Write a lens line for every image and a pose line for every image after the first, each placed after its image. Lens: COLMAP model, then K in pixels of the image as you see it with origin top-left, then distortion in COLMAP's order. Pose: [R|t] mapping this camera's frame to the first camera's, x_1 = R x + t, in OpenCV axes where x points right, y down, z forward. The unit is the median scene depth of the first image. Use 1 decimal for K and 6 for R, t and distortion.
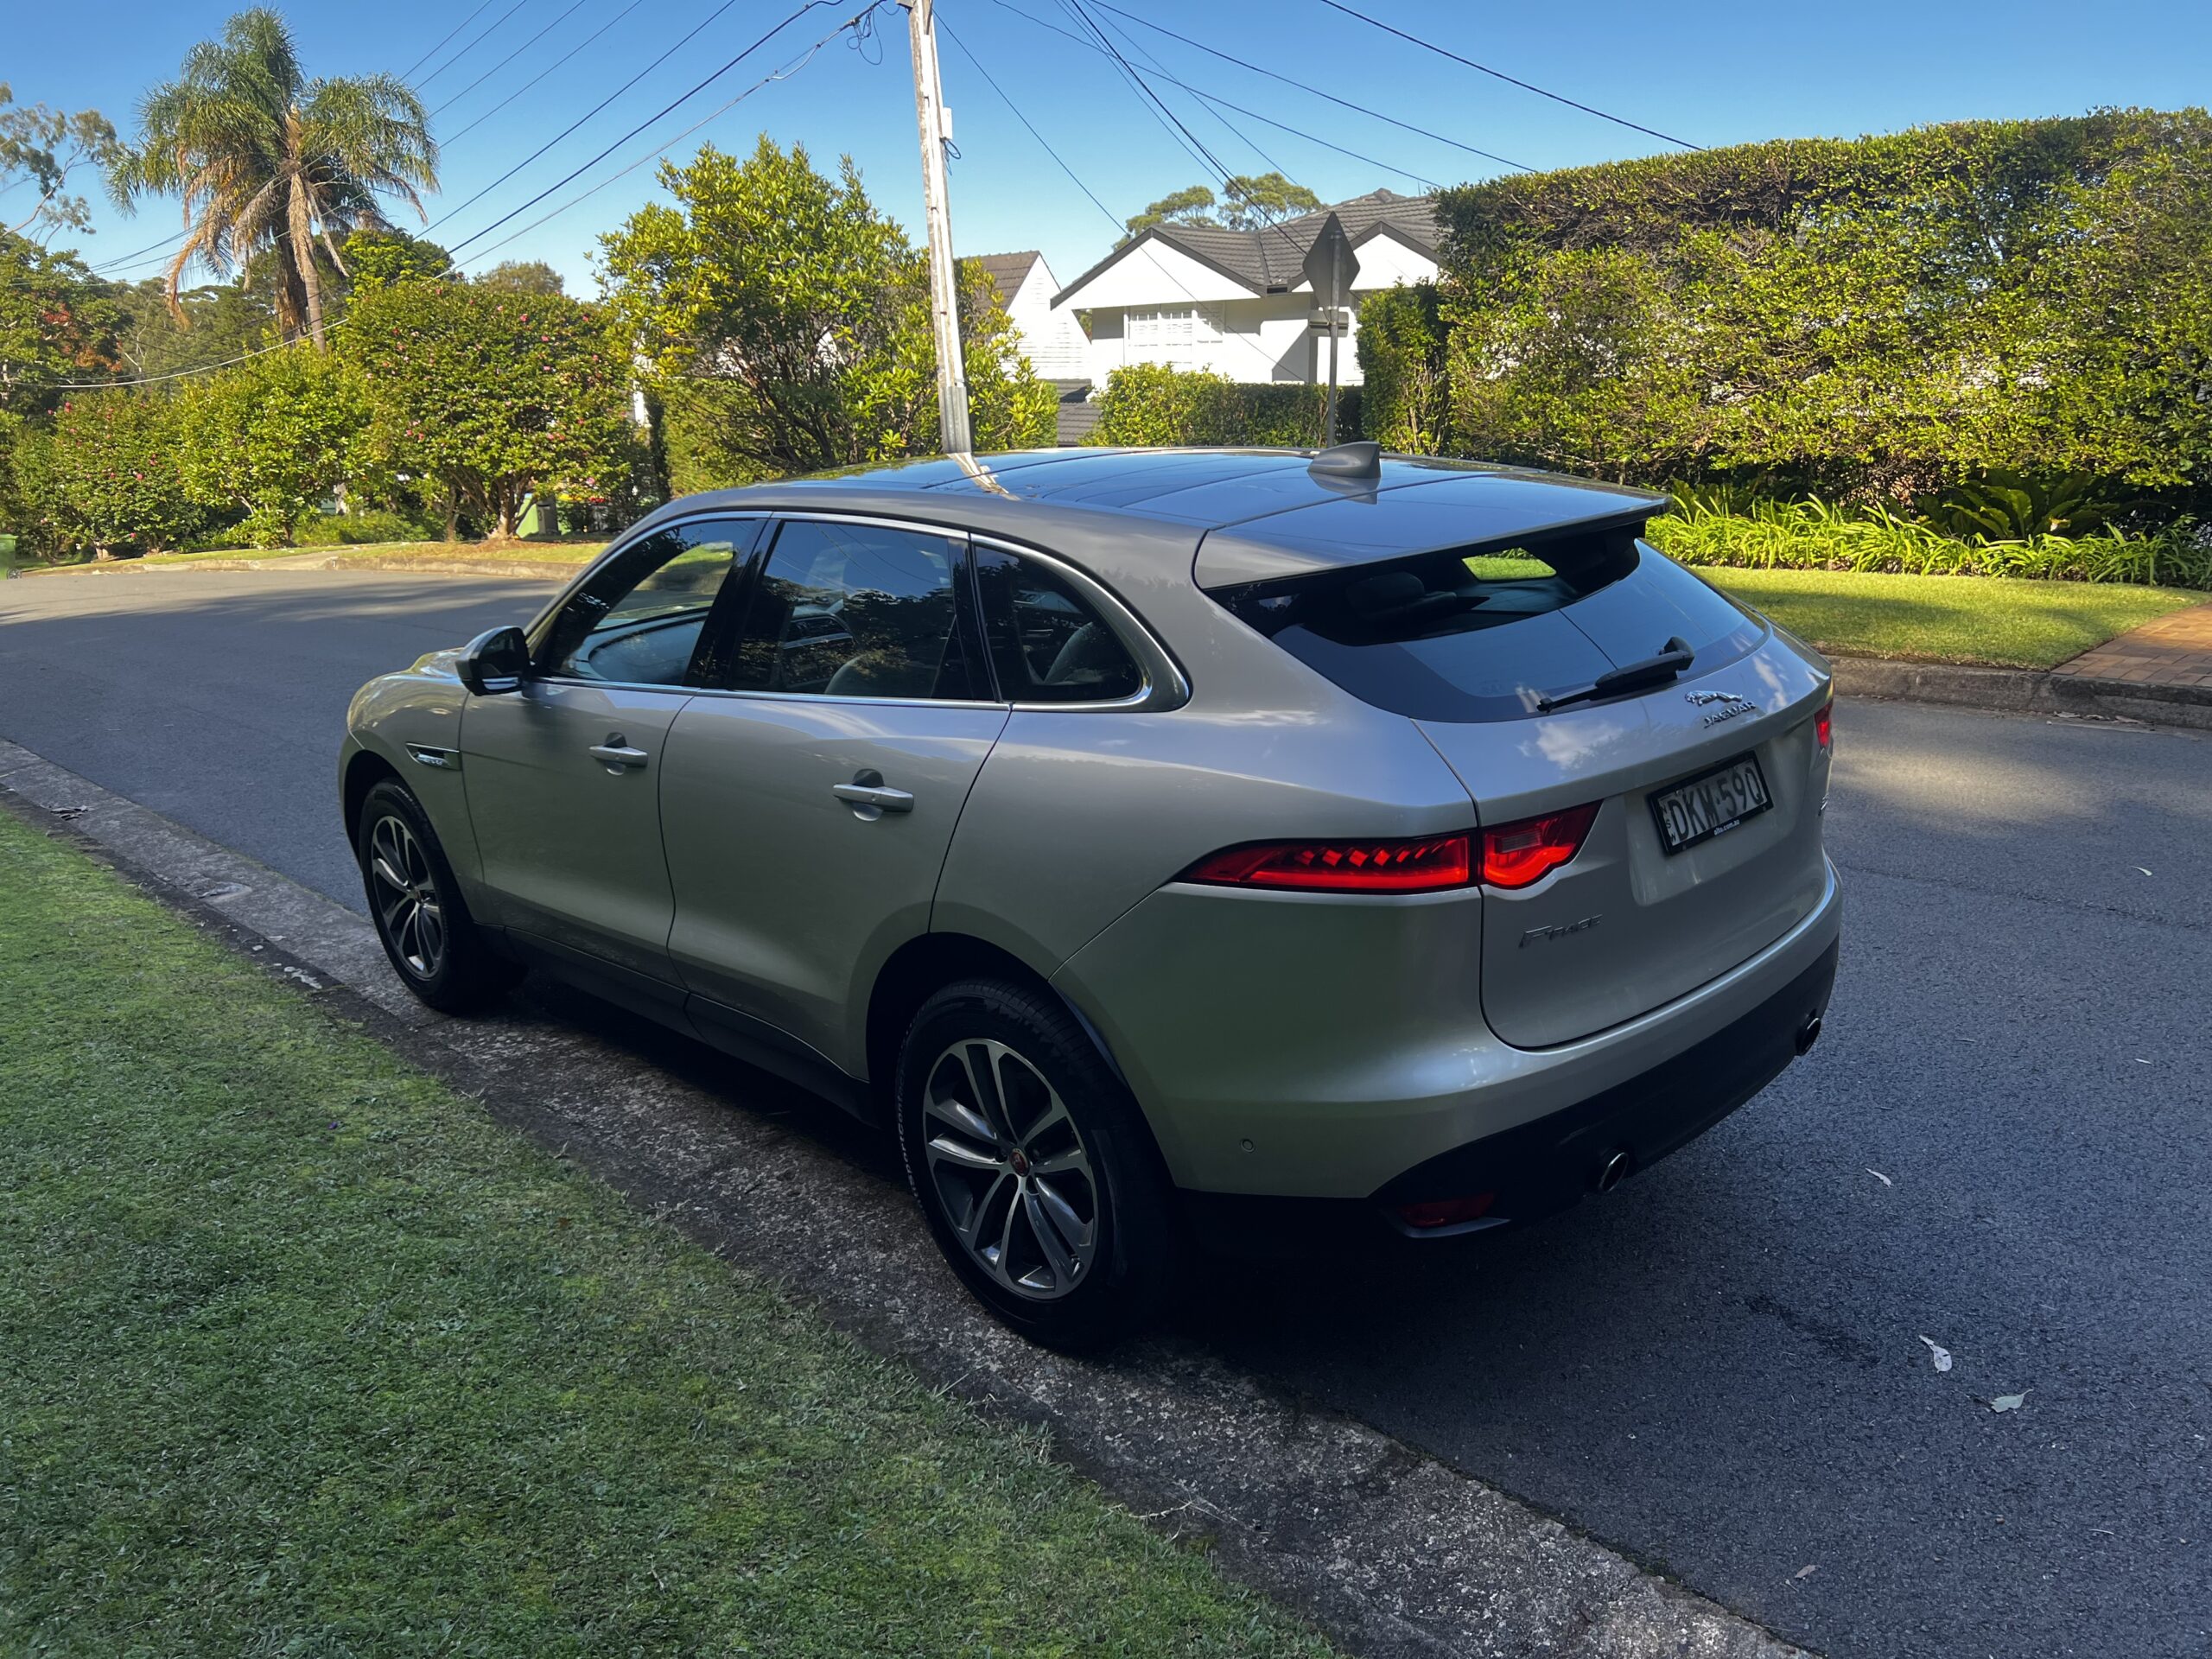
lens RADIAL K [[1669.8, 0, 1106.0], [0, 1669.8, 829.5], [0, 0, 1]] dist [0.009041, -0.004387]
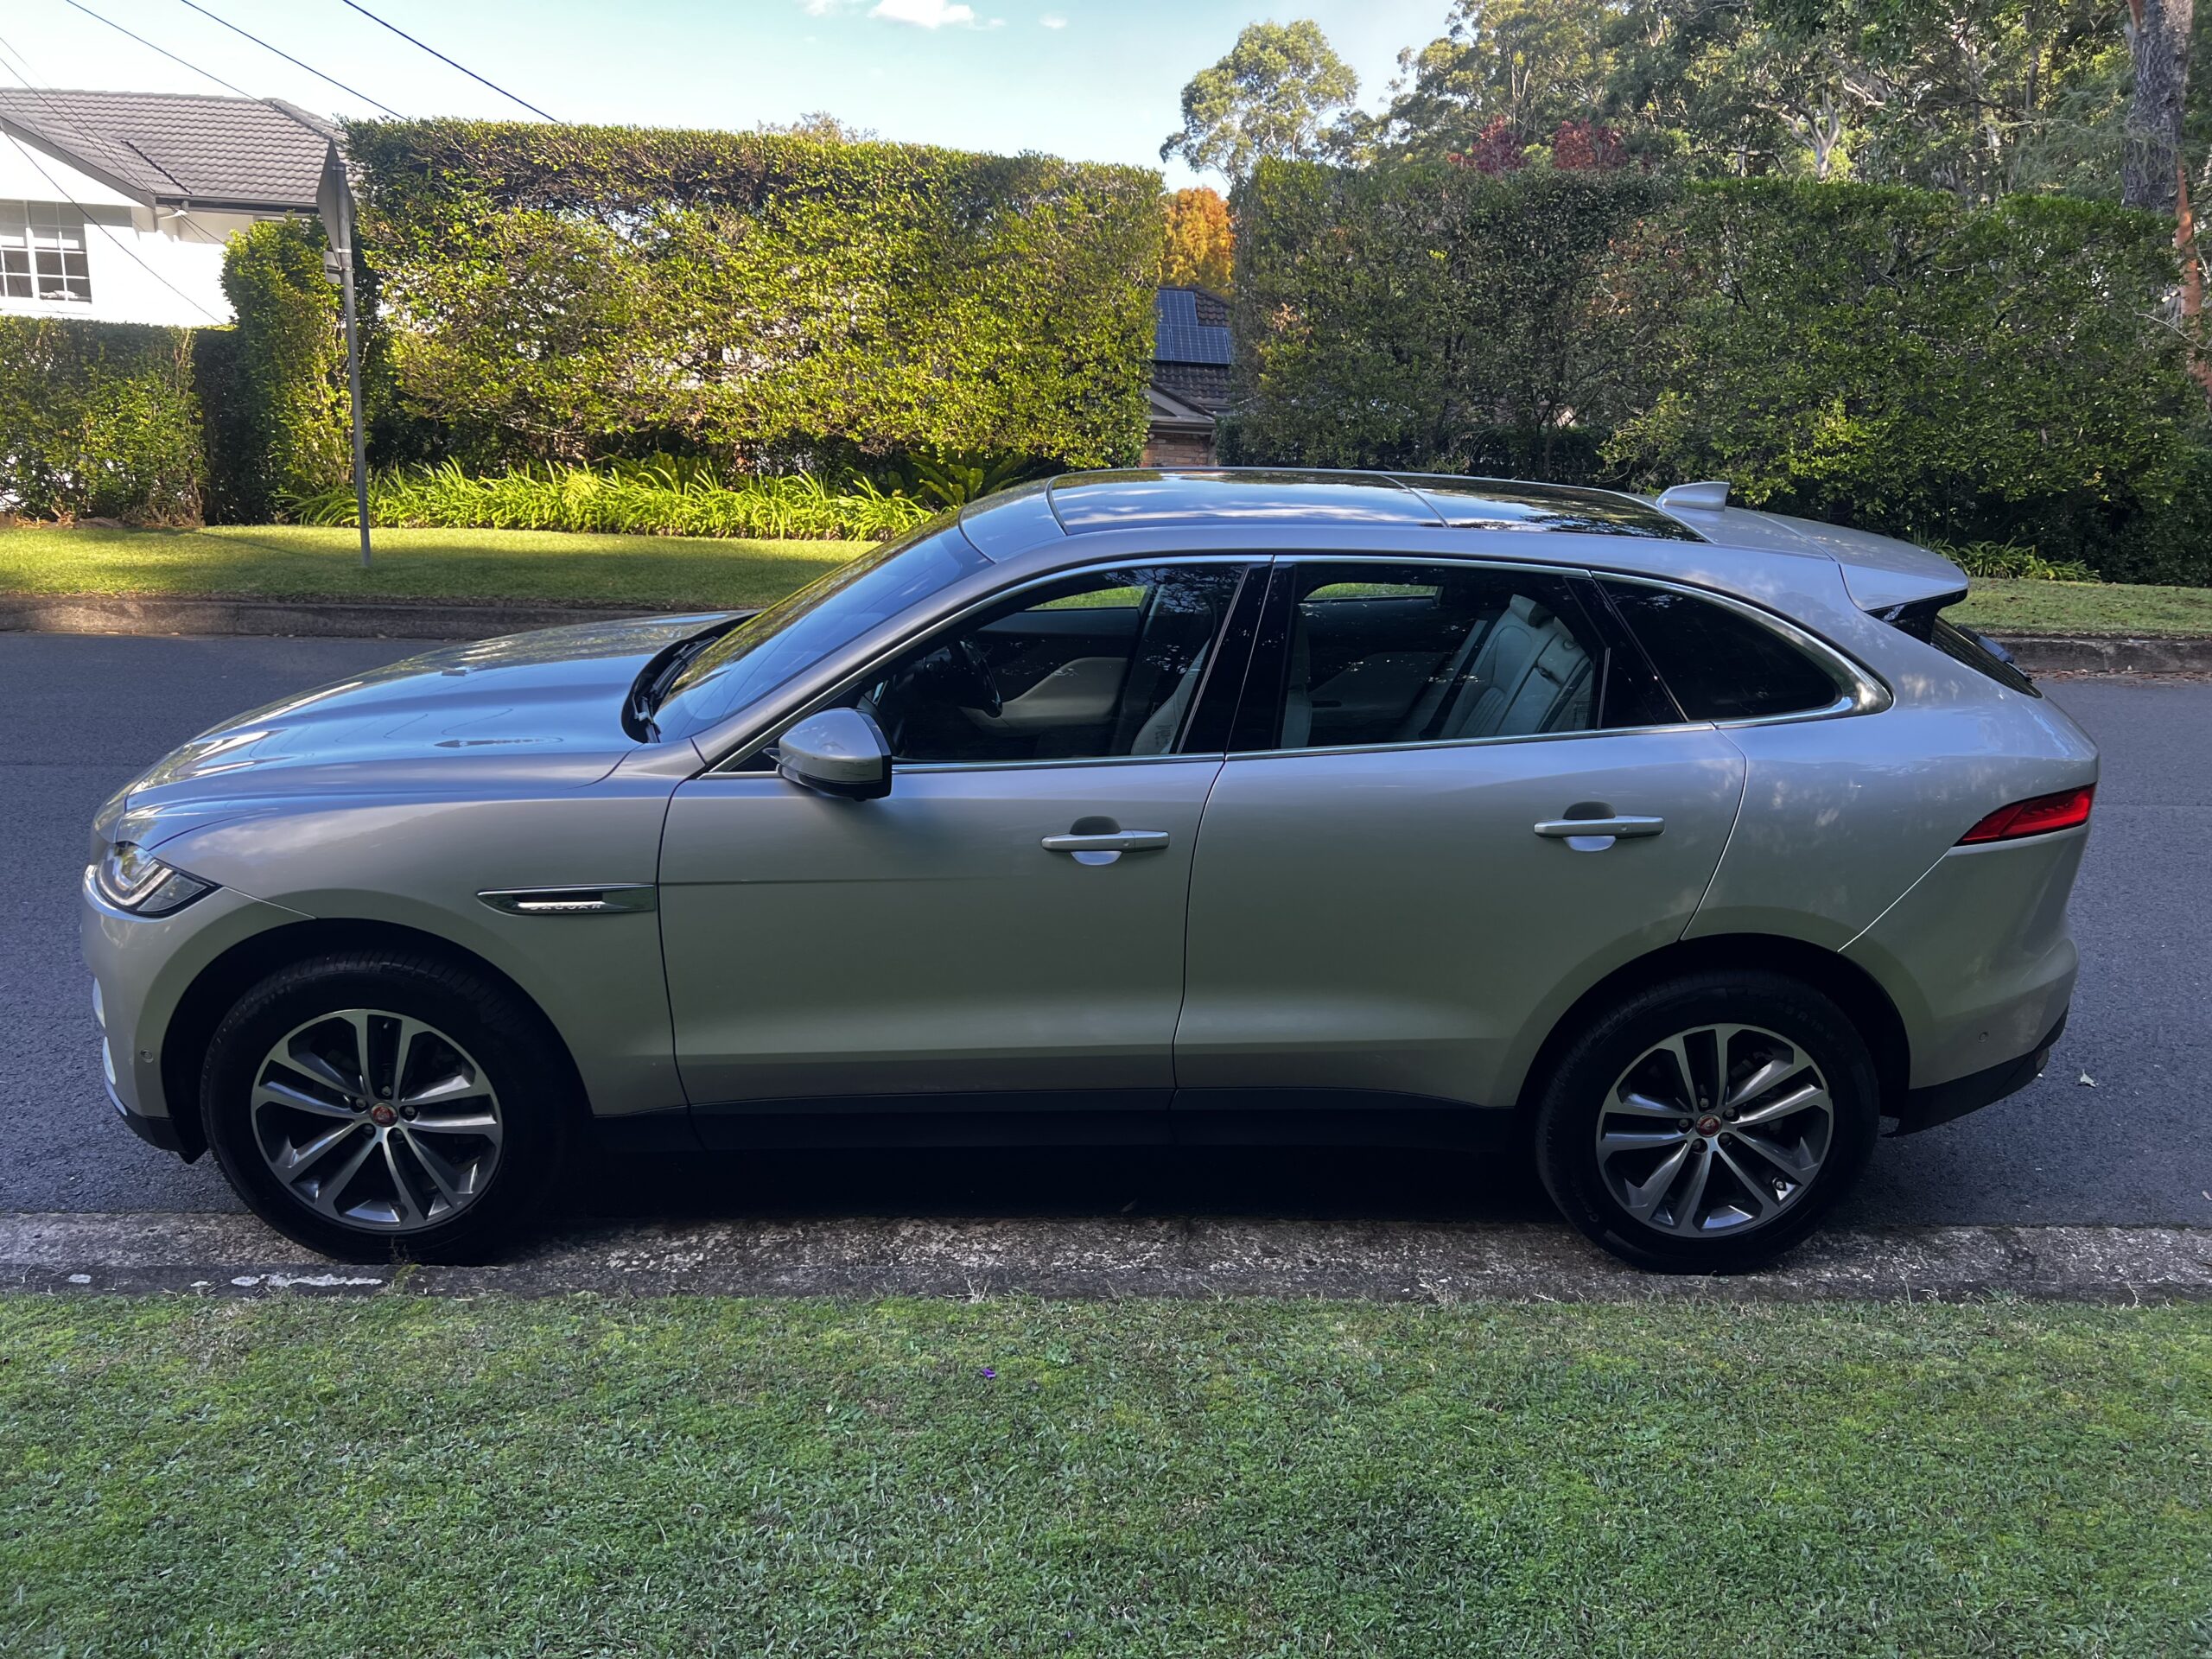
lens RADIAL K [[1681.5, 0, 1151.9], [0, 1681.5, 824.2], [0, 0, 1]] dist [0.003305, -0.002747]
pose [[0.678435, -0.145570, 0.720094, -0.258024], [0.129508, 0.988520, 0.077818, -0.033056], [-0.723156, 0.040463, 0.689499, 0.111651]]
